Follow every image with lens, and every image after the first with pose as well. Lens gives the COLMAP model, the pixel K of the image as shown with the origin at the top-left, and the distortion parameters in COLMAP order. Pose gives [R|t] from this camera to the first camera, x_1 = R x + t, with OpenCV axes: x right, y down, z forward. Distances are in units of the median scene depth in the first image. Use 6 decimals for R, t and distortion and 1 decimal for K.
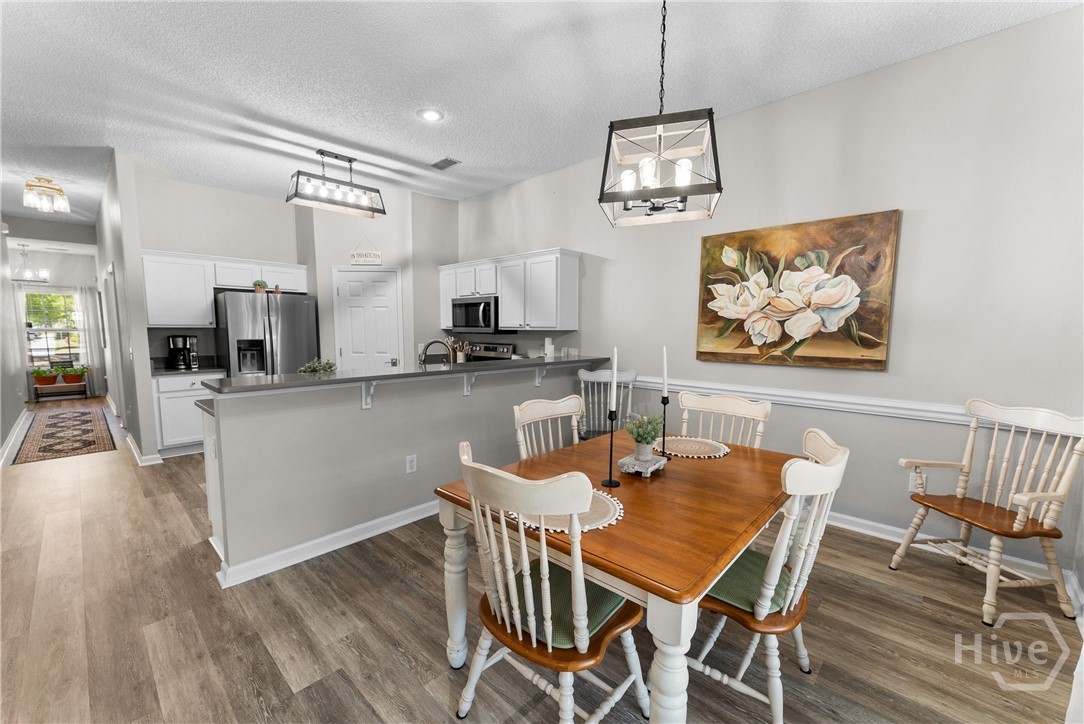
lens RADIAL K [[439.3, 0, 543.1], [0, 439.3, 372.4], [0, 0, 1]] dist [-0.000506, -0.000141]
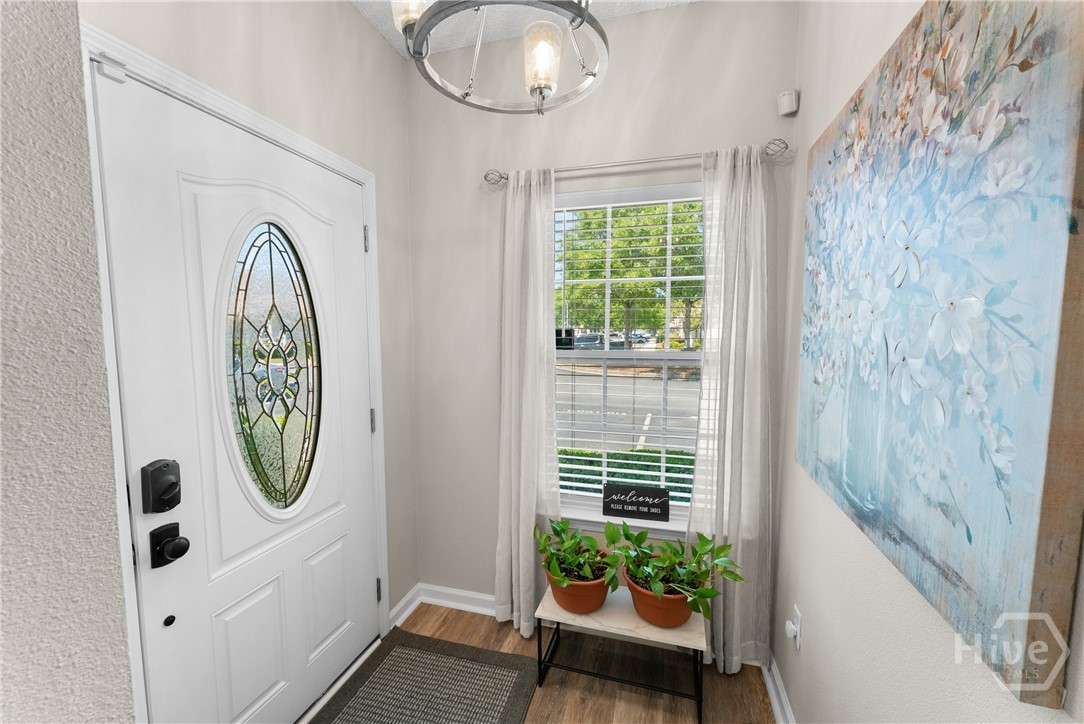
lens RADIAL K [[439.3, 0, 543.1], [0, 439.3, 372.4], [0, 0, 1]] dist [-0.000506, -0.000141]
pose [[0.463268, 0.076213, -0.882935, -0.900093], [-0.084037, 0.995584, 0.041843, -0.094609], [0.882225, 0.054815, 0.467627, 0.827055]]
